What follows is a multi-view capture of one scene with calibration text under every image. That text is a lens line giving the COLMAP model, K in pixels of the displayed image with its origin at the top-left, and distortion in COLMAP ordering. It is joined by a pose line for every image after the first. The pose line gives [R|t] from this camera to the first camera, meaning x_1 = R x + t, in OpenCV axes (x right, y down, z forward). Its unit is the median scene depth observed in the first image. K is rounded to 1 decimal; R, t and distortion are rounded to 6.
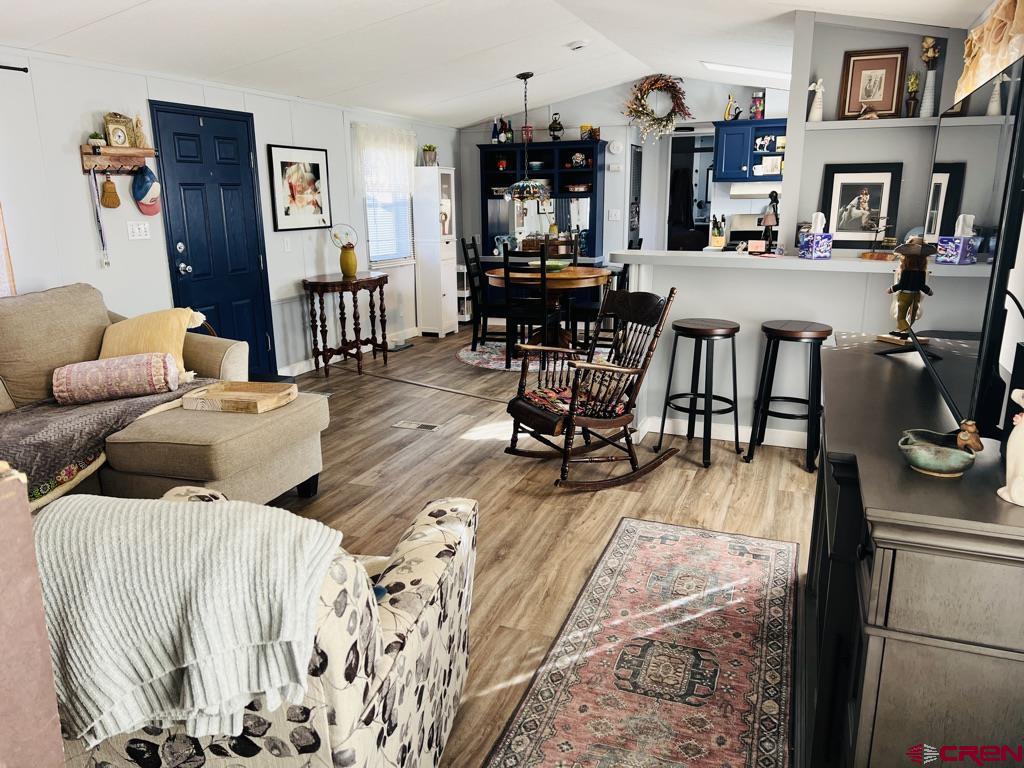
lens RADIAL K [[762.7, 0, 513.5], [0, 762.7, 385.3], [0, 0, 1]] dist [0.059022, -0.065477]
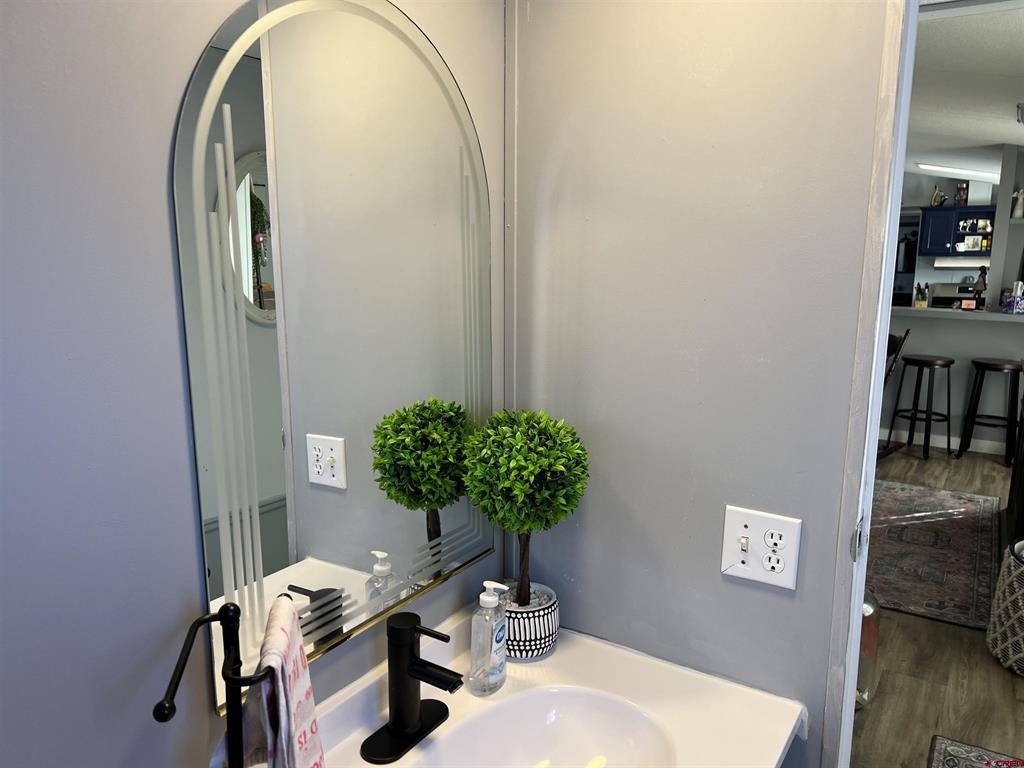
lens RADIAL K [[762.7, 0, 506.7], [0, 762.7, 398.9], [0, 0, 1]] dist [0.059022, -0.065477]
pose [[0.979248, 0.049942, -0.196414, -0.222796], [-0.062579, 0.996314, -0.058664, 0.125801], [0.192760, 0.069738, 0.978765, -0.526719]]
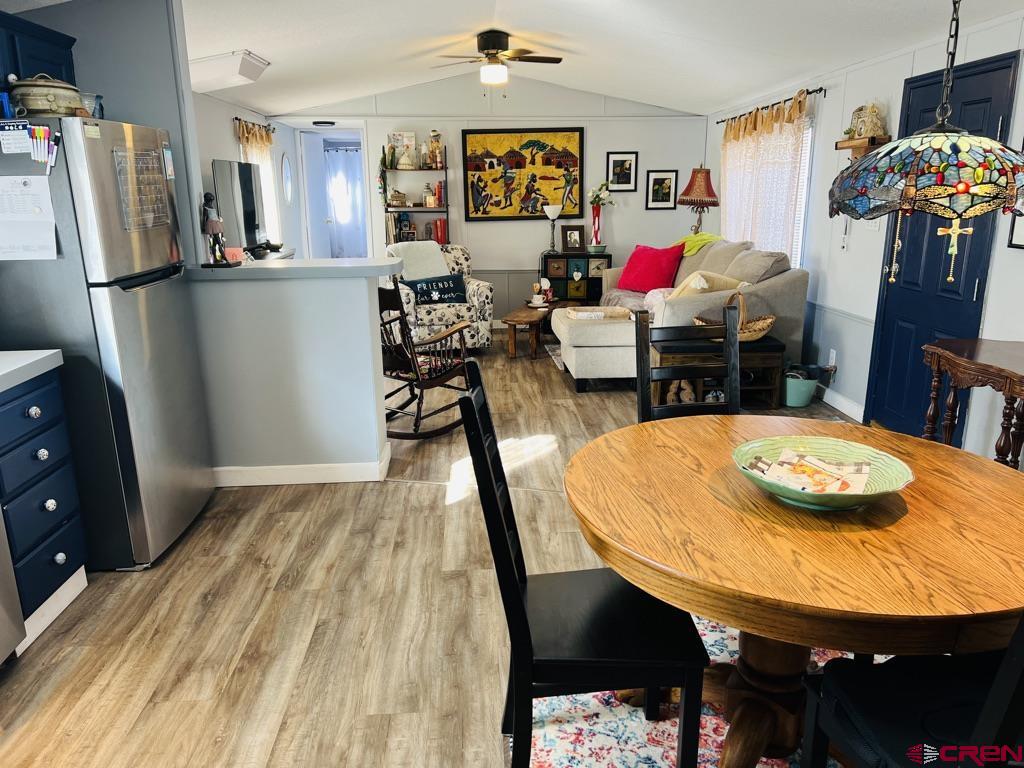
lens RADIAL K [[762.7, 0, 508.7], [0, 762.7, 391.7], [0, 0, 1]] dist [0.059022, -0.065477]
pose [[-0.915284, 0.118889, -0.384864, 0.390332], [-0.081689, 0.880812, 0.466366, -0.485408], [0.394439, 0.458297, -0.796481, 1.919290]]
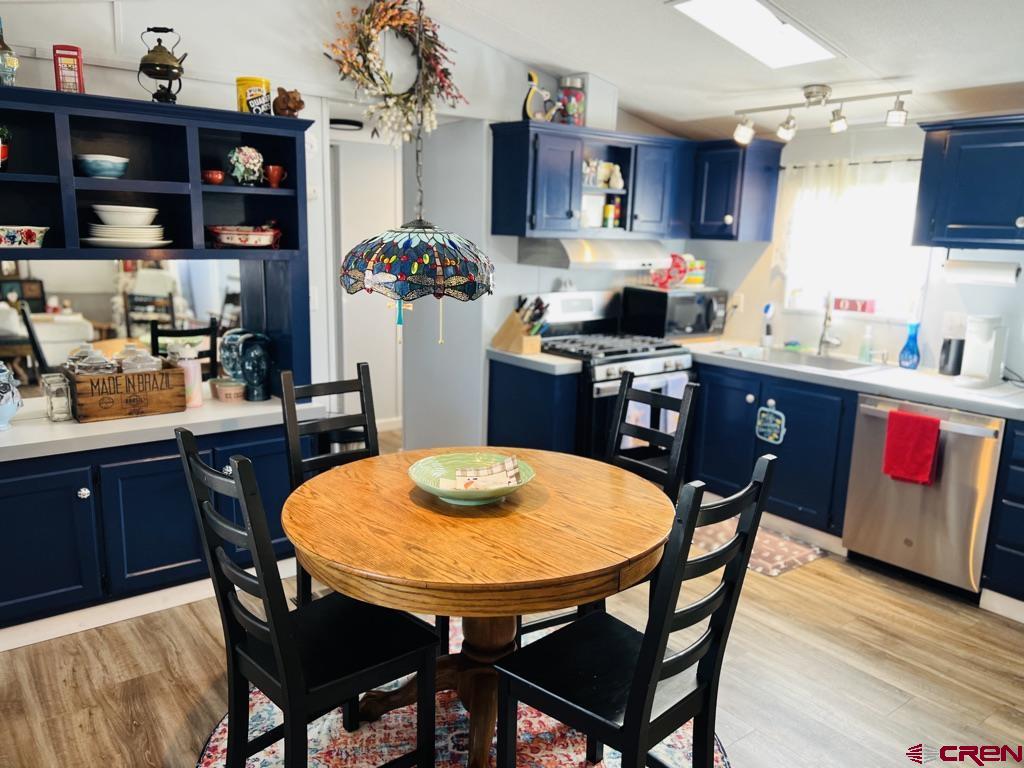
lens RADIAL K [[762.7, 0, 511.7], [0, 762.7, 389.0], [0, 0, 1]] dist [0.059022, -0.065477]
pose [[0.522148, -0.147553, 0.839994, -0.359795], [0.174620, 0.982551, 0.064049, -0.357763], [-0.834787, 0.113237, 0.538803, 1.342345]]
